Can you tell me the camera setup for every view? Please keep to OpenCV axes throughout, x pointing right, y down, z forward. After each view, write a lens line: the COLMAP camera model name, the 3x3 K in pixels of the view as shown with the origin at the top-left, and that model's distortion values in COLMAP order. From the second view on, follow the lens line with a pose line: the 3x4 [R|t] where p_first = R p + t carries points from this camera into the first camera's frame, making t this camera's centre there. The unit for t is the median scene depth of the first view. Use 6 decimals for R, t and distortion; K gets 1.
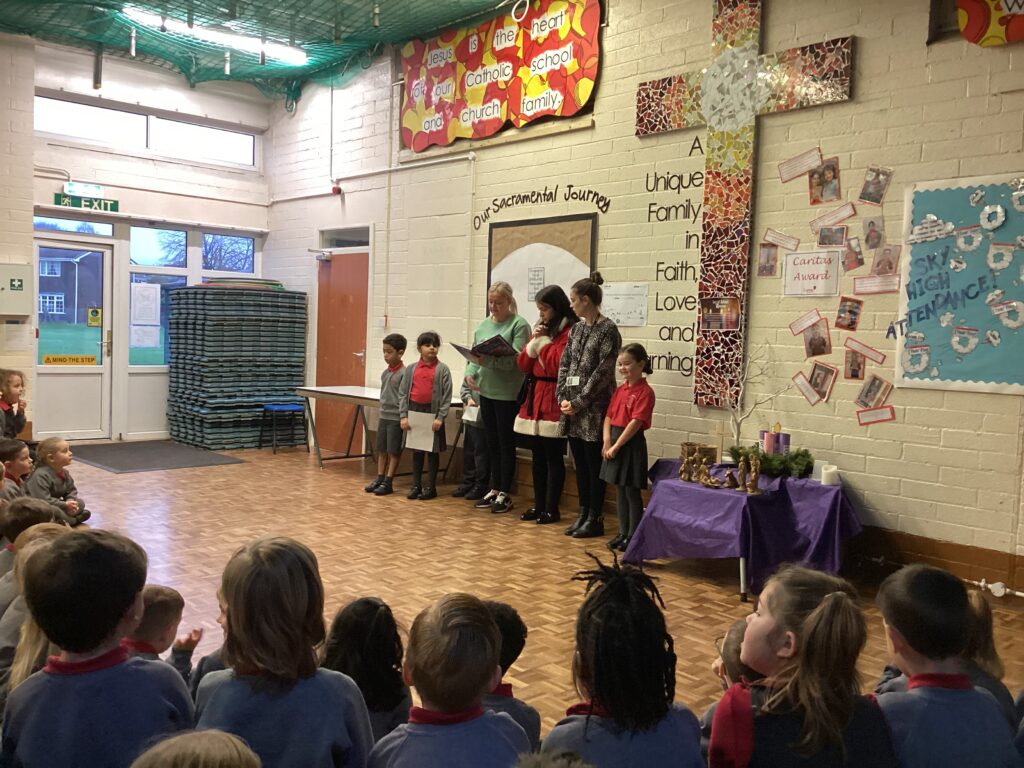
lens RADIAL K [[927.0, 0, 509.1], [0, 927.0, 389.2], [0, 0, 1]] dist [0.099142, -0.199163]
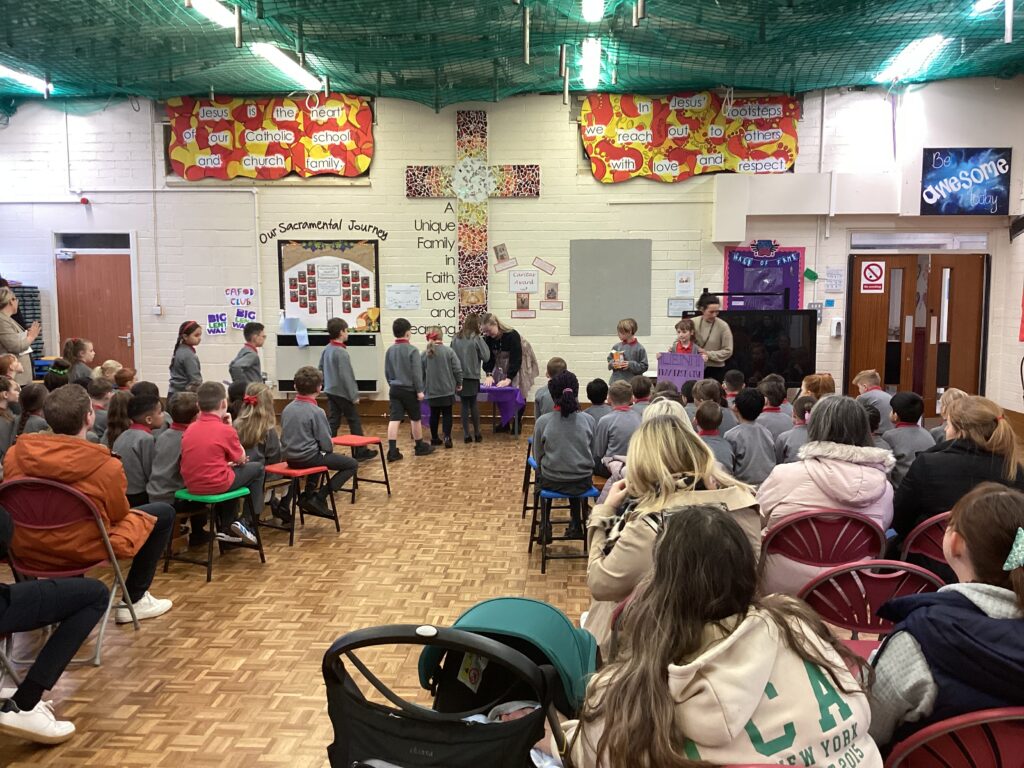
lens RADIAL K [[927.0, 0, 509.5], [0, 927.0, 387.9], [0, 0, 1]] dist [0.099142, -0.199163]
pose [[0.725800, -0.110321, 0.679002, -0.844475], [0.068417, 0.993739, 0.088325, -0.059087], [-0.684495, -0.017651, 0.728804, -0.333430]]
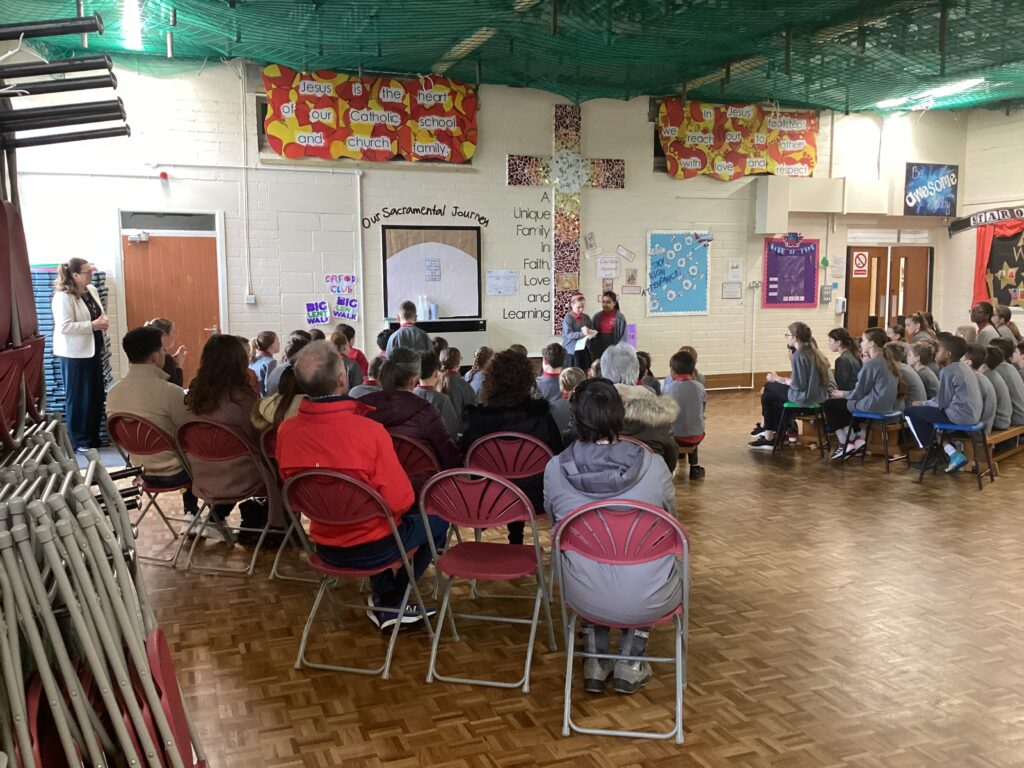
lens RADIAL K [[927.0, 0, 511.3], [0, 927.0, 399.4], [0, 0, 1]] dist [0.099142, -0.199163]
pose [[0.372250, -0.158646, 0.914473, -1.403481], [0.072449, 0.987244, 0.141779, -0.113571], [-0.925301, 0.013475, 0.378995, 0.318860]]
